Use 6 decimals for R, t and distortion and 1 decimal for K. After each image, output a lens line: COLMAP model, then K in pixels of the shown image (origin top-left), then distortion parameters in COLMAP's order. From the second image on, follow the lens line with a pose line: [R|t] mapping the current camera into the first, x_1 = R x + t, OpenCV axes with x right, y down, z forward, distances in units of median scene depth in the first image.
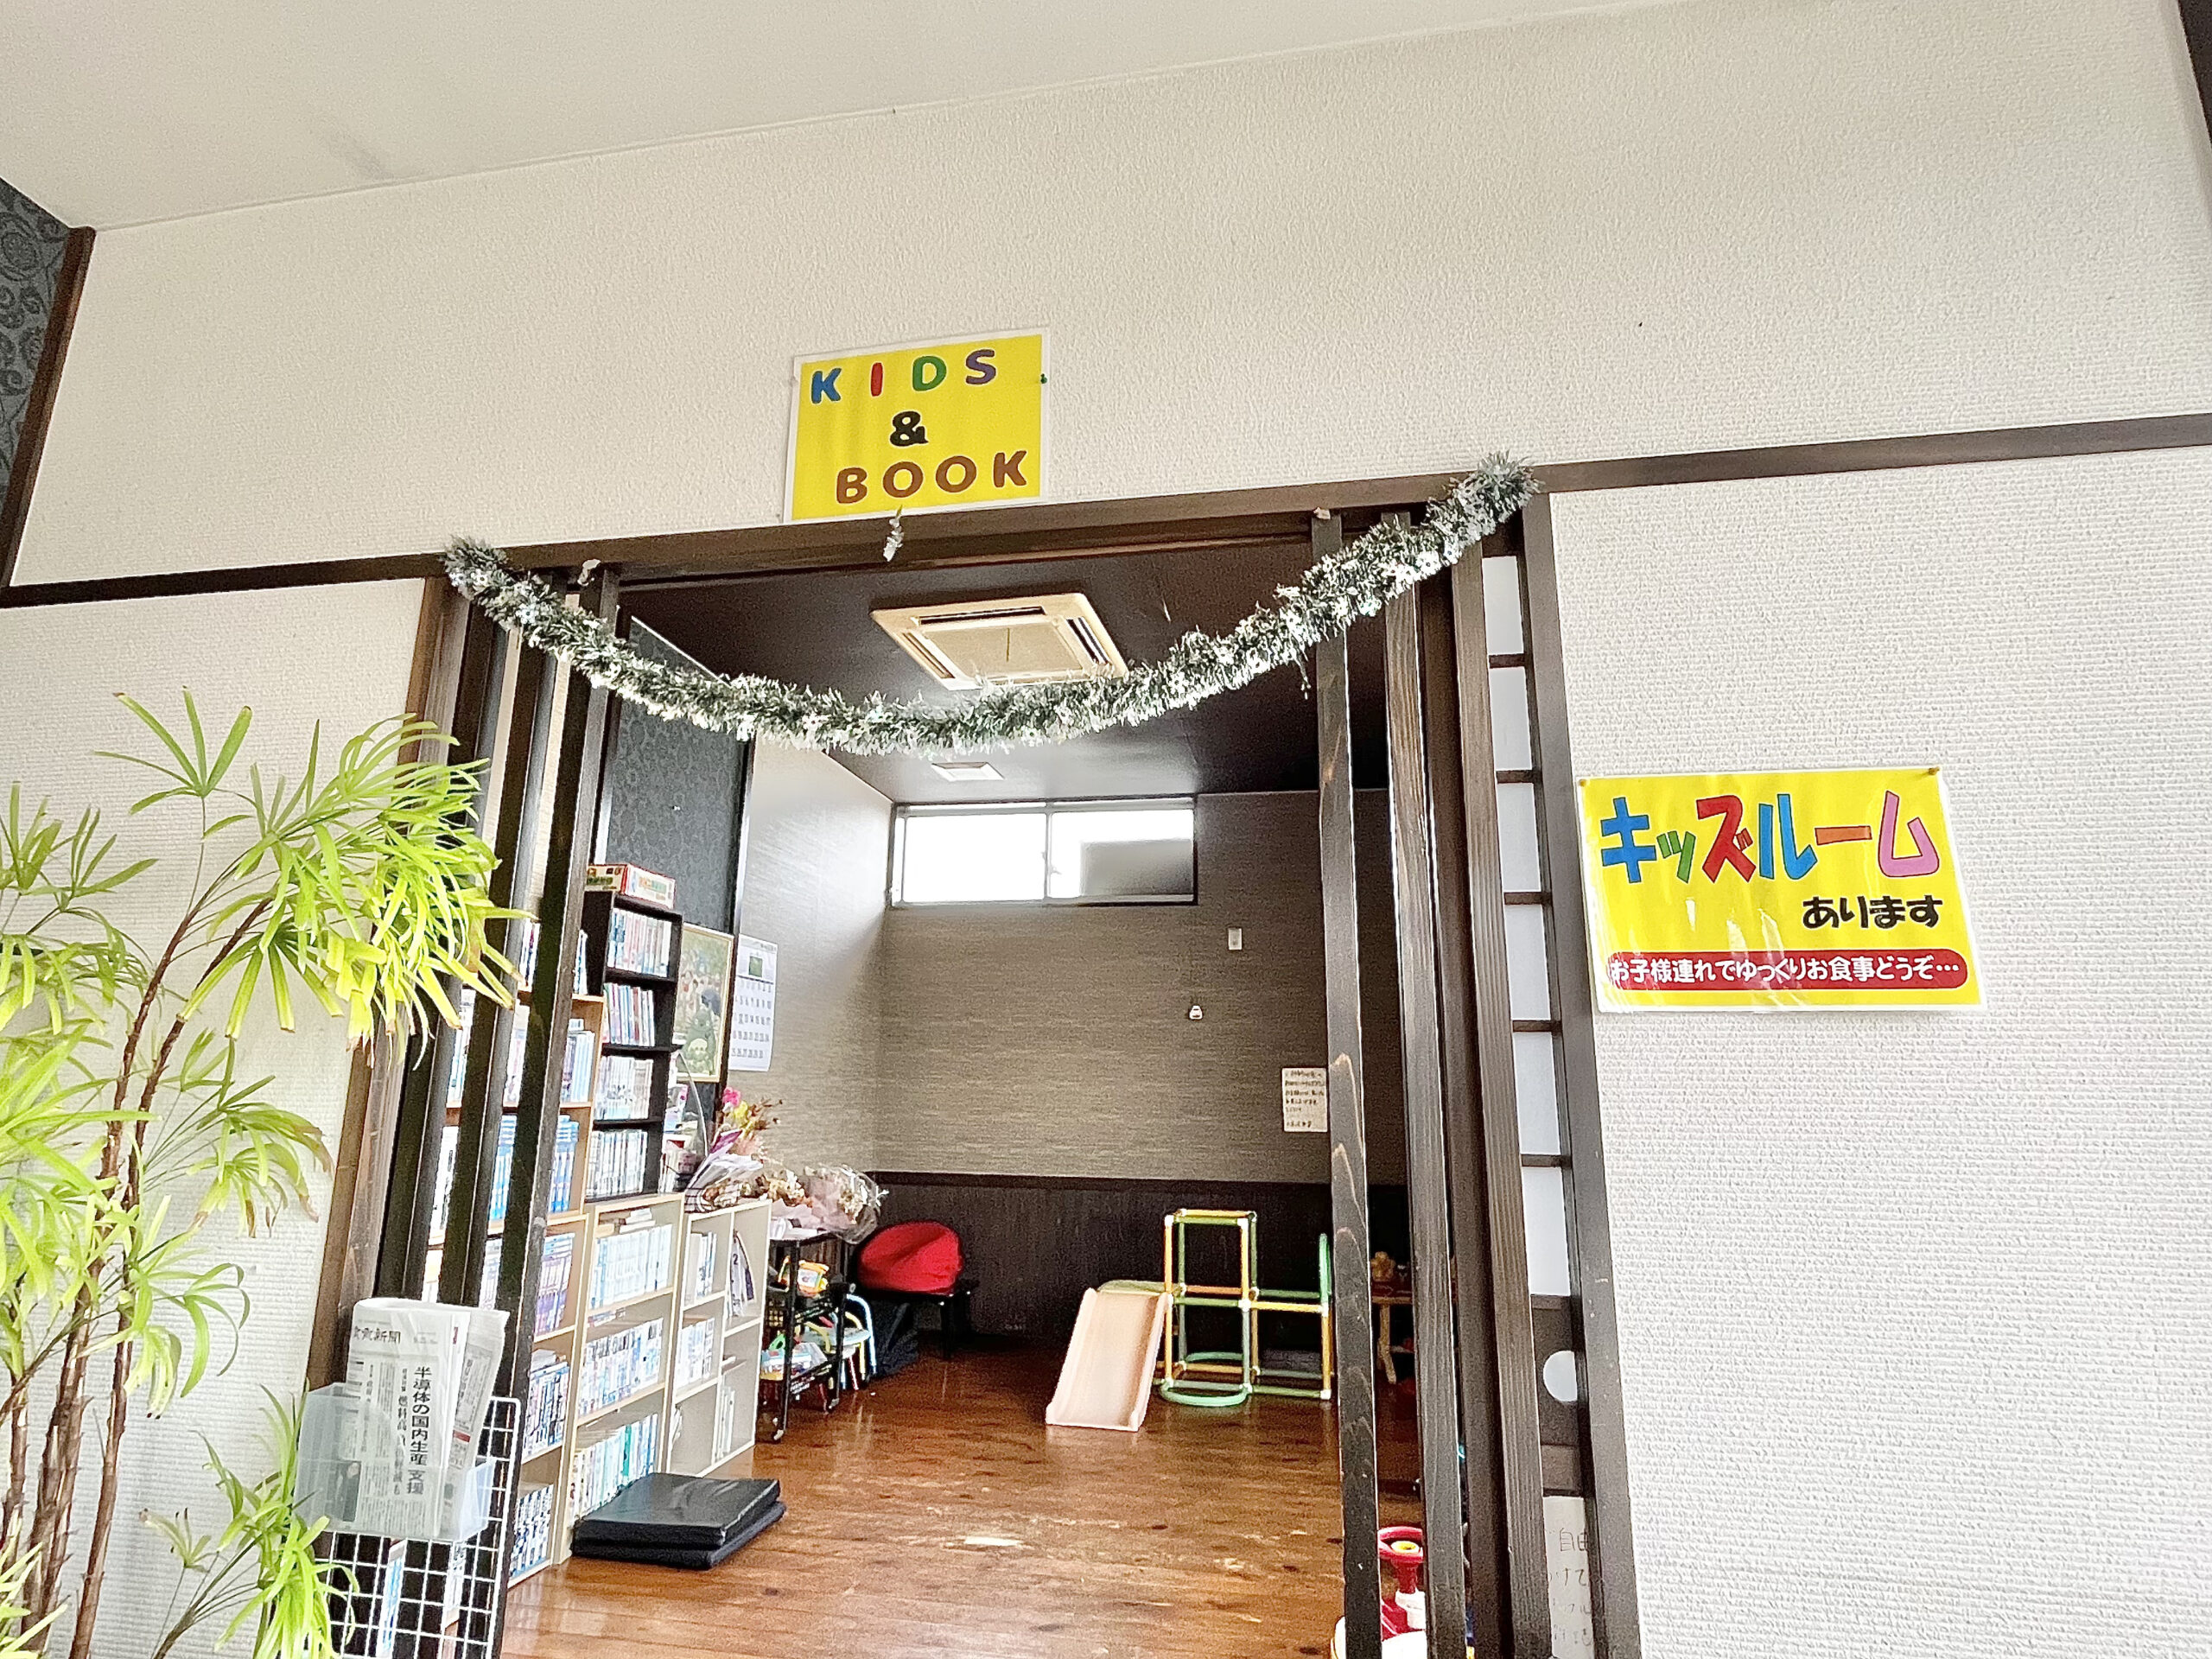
lens RADIAL K [[1159.9, 0, 1102.8], [0, 1159.9, 830.4], [0, 0, 1]] dist [0.000969, 0.000075]
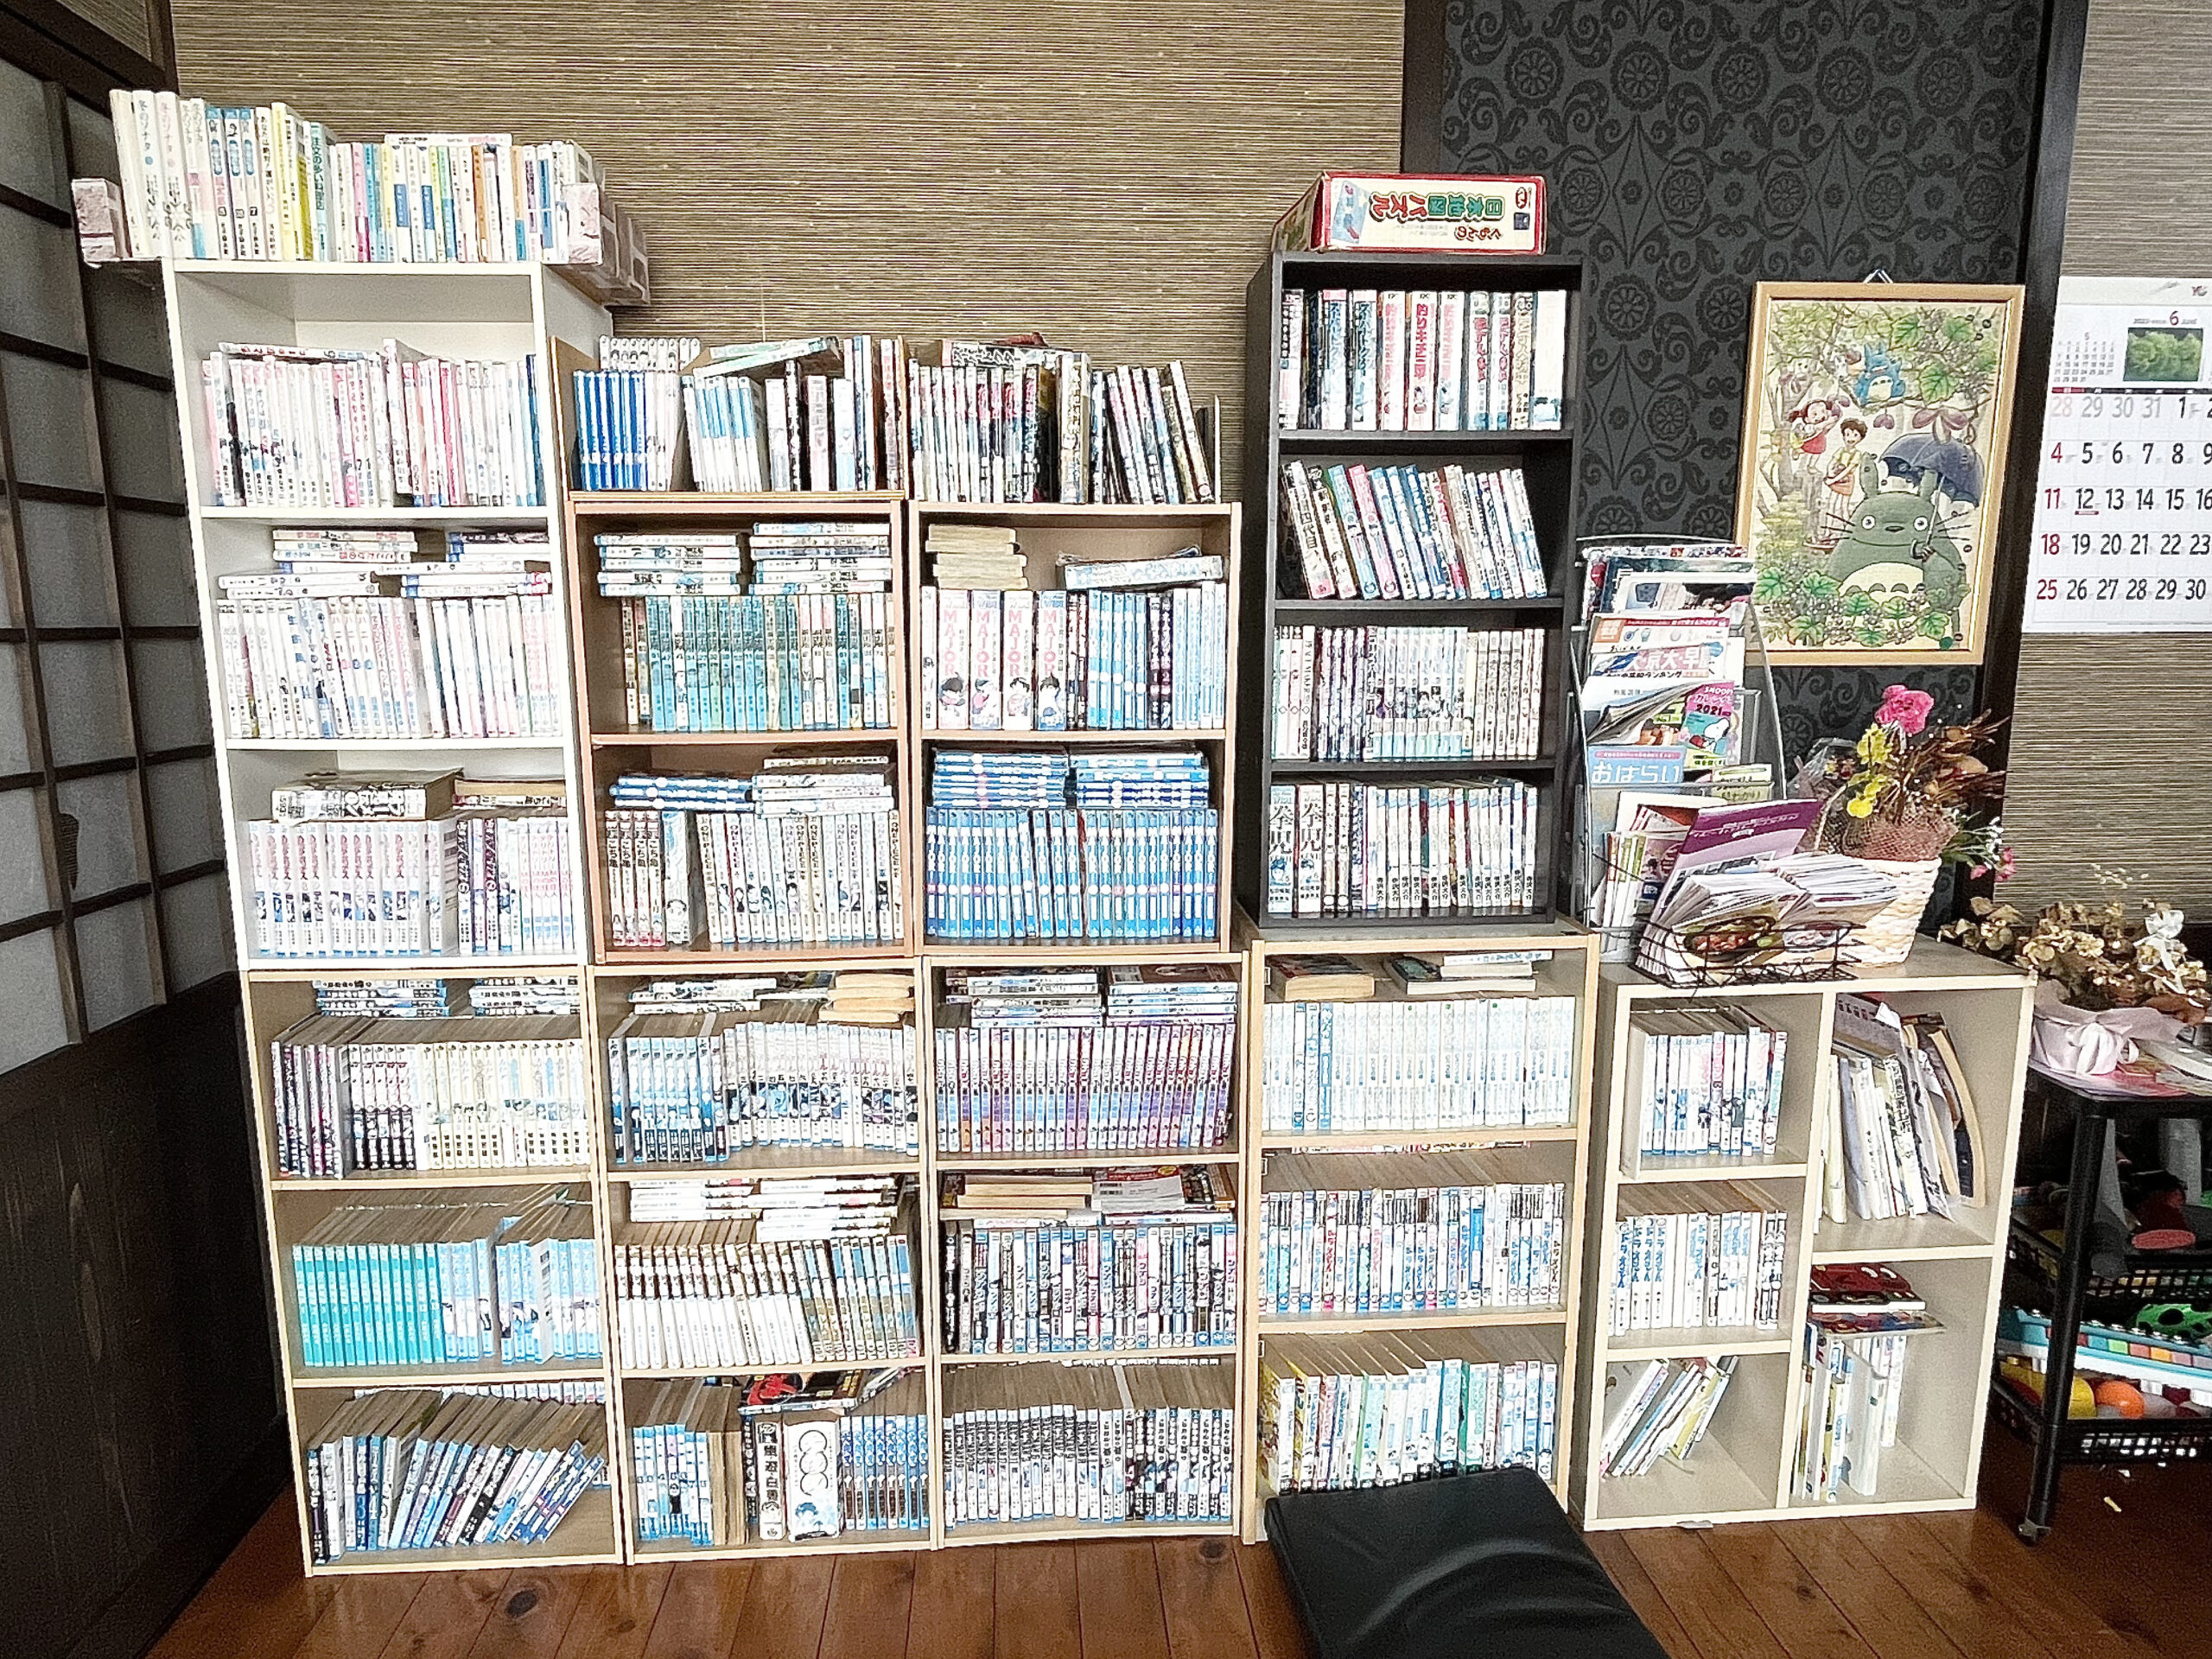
lens RADIAL K [[1297.9, 0, 1100.0], [0, 1297.9, 828.9], [0, 0, 1]] dist [0.000797, -0.000151]
pose [[0.236541, 0.146455, -0.960520, 0.049156], [0.222803, 0.954057, 0.200337, 0.134529], [0.945731, -0.261394, 0.193043, 0.727053]]
